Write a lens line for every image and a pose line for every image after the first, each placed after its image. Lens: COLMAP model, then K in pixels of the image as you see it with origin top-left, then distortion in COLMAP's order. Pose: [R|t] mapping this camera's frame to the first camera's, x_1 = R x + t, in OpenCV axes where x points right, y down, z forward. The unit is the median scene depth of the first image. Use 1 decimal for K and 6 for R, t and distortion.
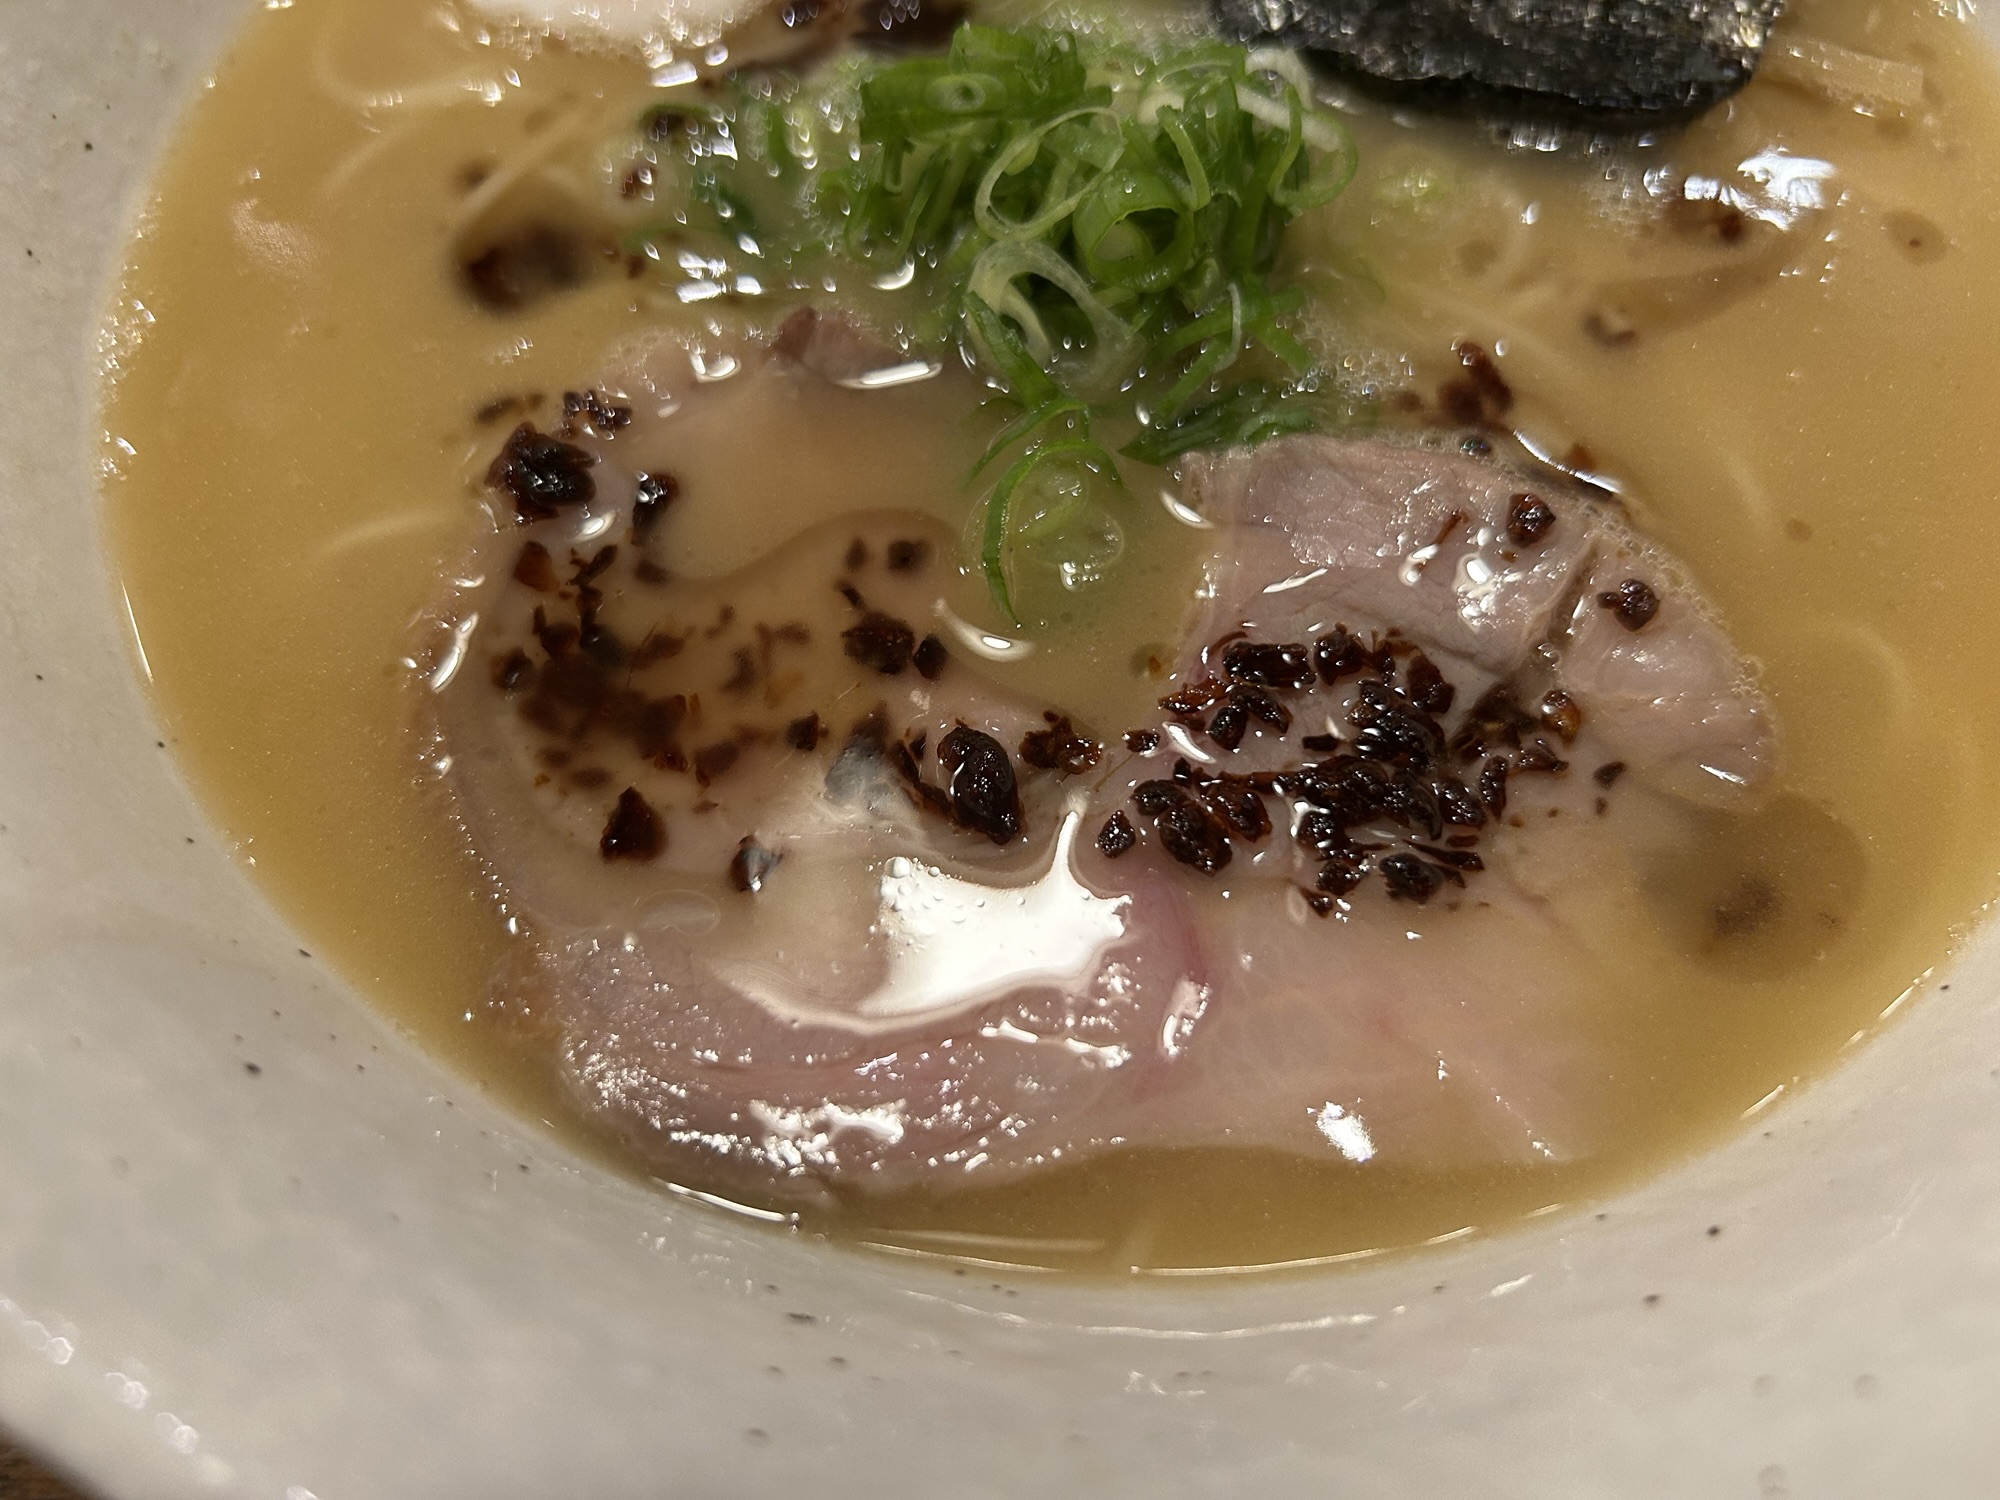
lens RADIAL K [[1517.3, 0, 996.6], [0, 1517.3, 739.3], [0, 0, 1]] dist [-0.045360, -0.064562]
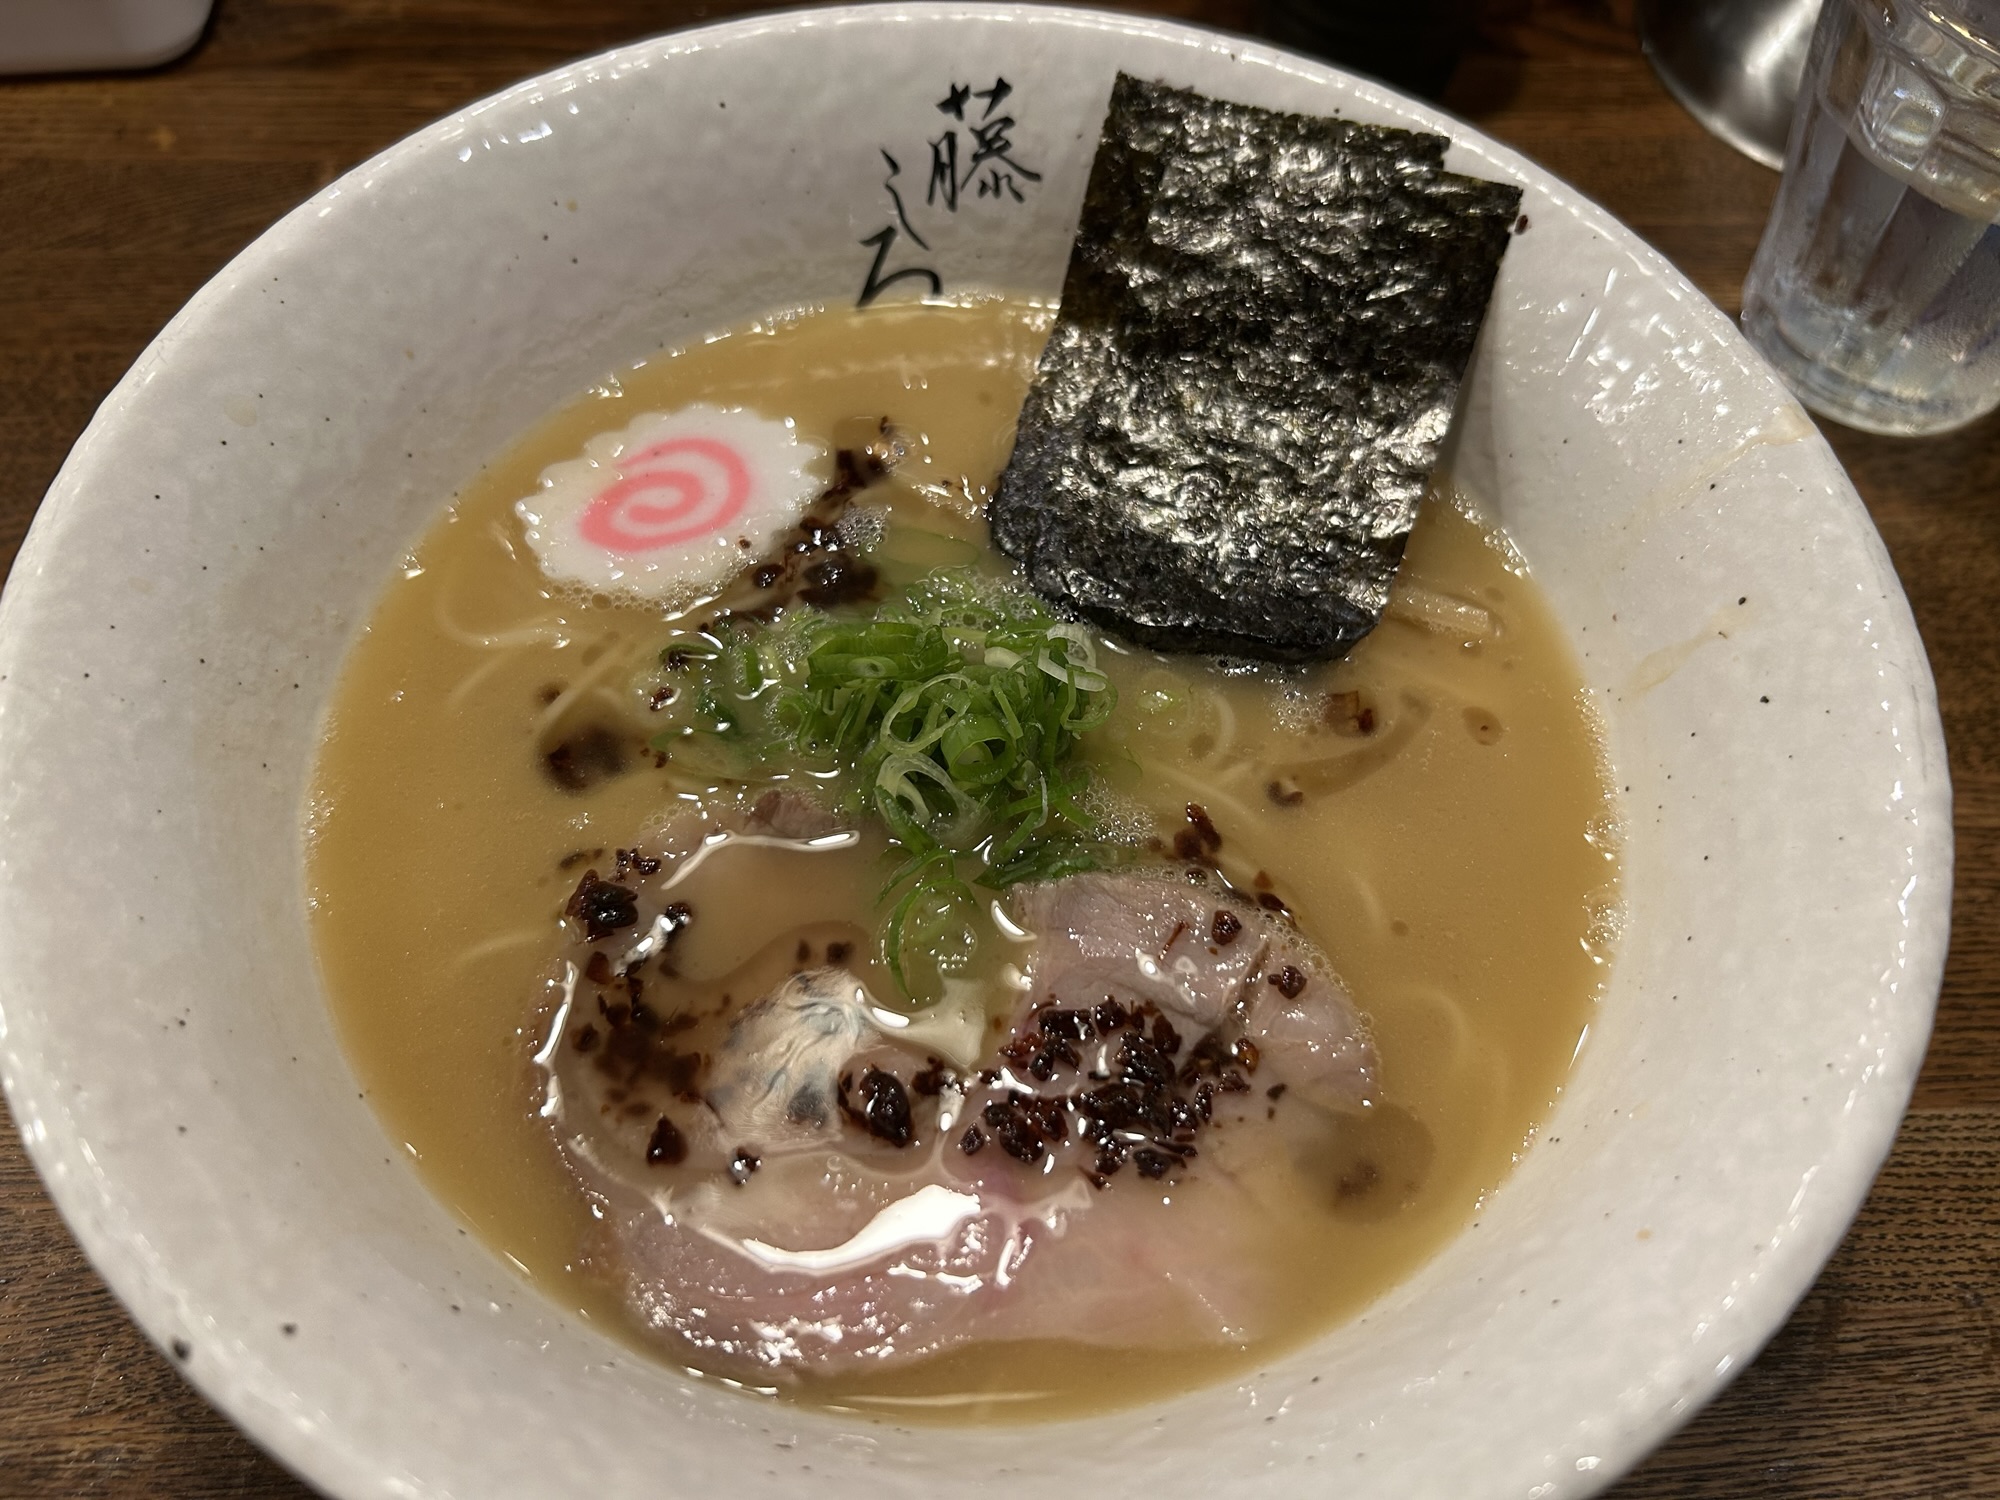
lens RADIAL K [[1517.3, 0, 1010.0], [0, 1517.3, 699.4], [0, 0, 1]] dist [-0.045360, -0.064562]
pose [[0.998011, -0.013058, 0.061667, 0.025703], [0.021342, 0.990526, -0.135655, -0.174441], [-0.059311, 0.136701, 0.988835, -0.625112]]
